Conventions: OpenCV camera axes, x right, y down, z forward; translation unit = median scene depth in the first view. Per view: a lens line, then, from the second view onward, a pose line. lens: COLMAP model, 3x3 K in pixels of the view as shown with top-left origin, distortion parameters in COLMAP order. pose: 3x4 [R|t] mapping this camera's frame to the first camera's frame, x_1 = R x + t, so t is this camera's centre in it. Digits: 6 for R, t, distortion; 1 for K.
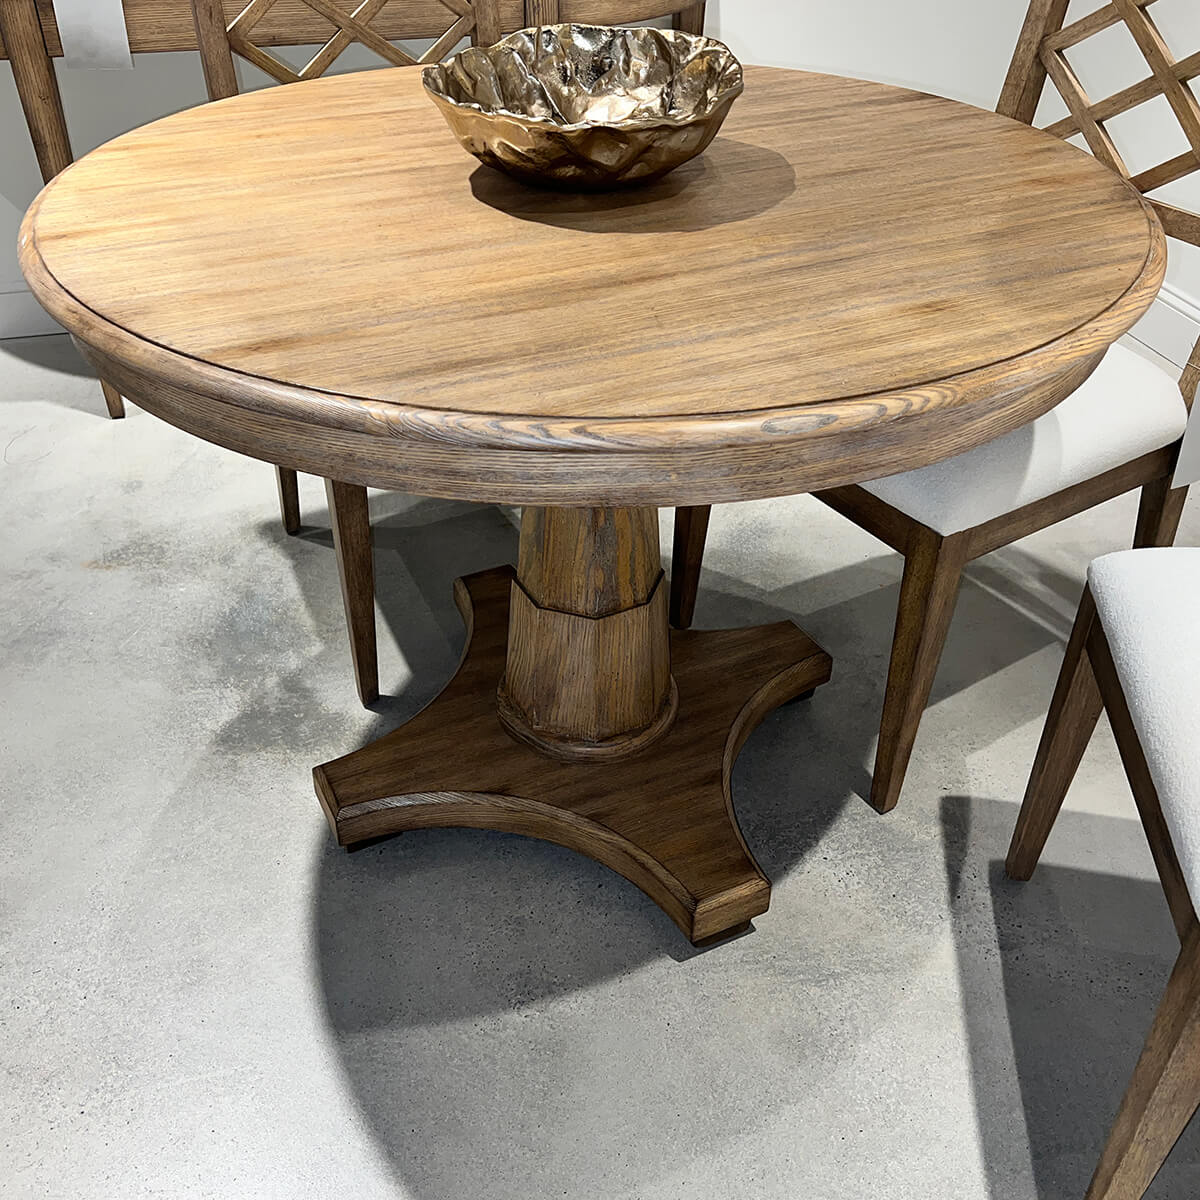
lens RADIAL K [[1155.6, 0, 600.0], [0, 1155.6, 600.0], [0, 0, 1]] dist [0.107637, -0.214607]
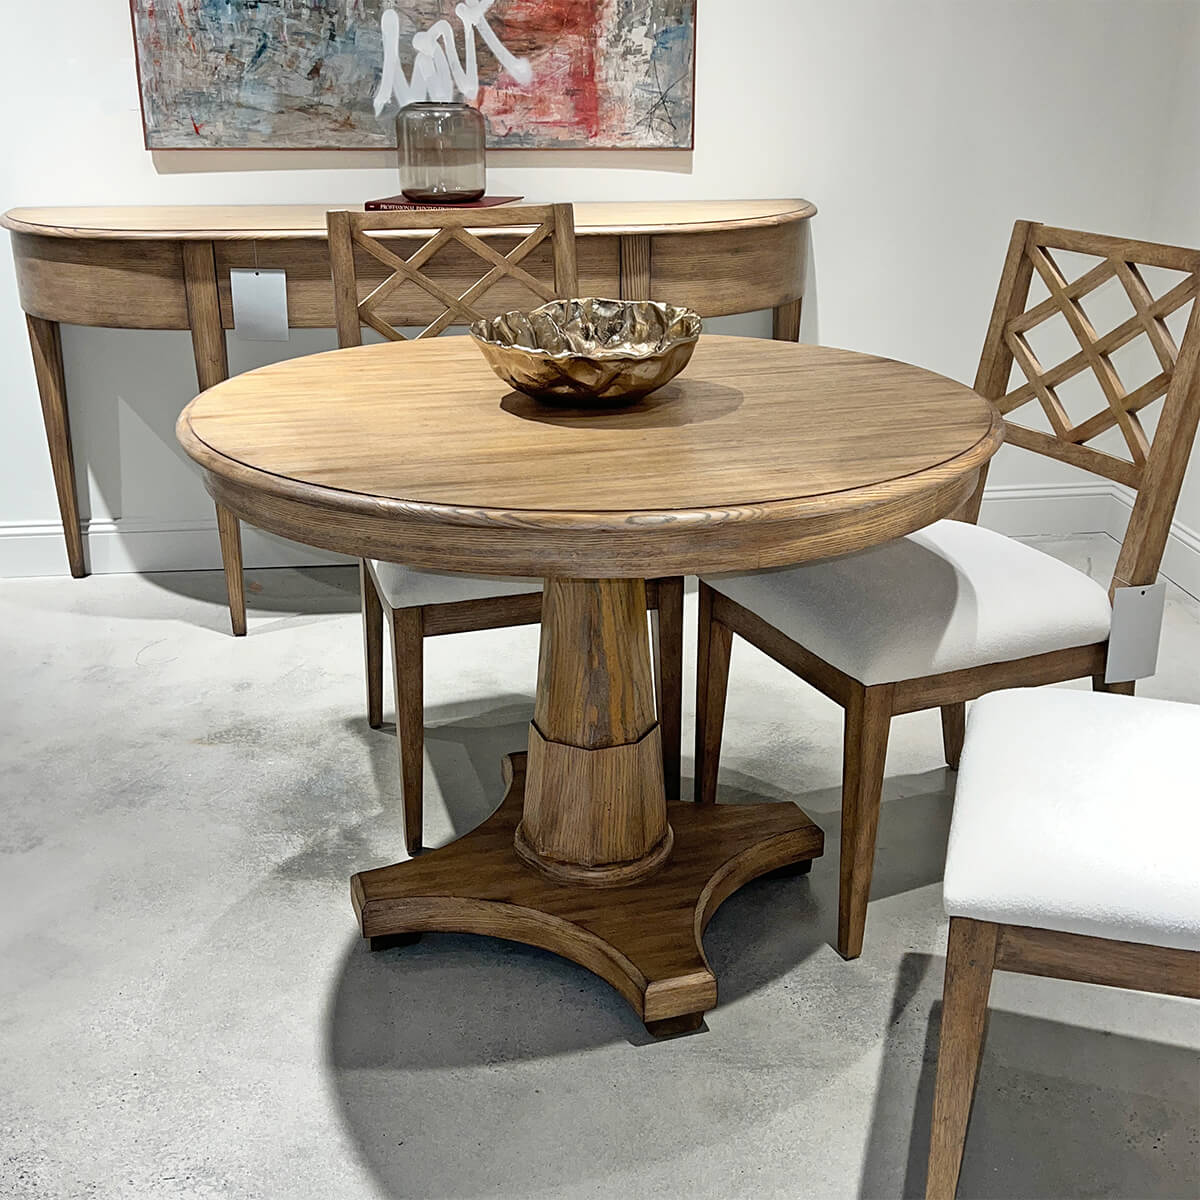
lens RADIAL K [[1155.6, 0, 600.0], [0, 1155.6, 600.0], [0, 0, 1]] dist [0.107637, -0.214607]
pose [[0.994592, 0.047055, -0.092590, 0.108094], [-0.066495, 0.973311, -0.219647, 0.125364], [0.079784, 0.224615, 0.971176, -0.201281]]
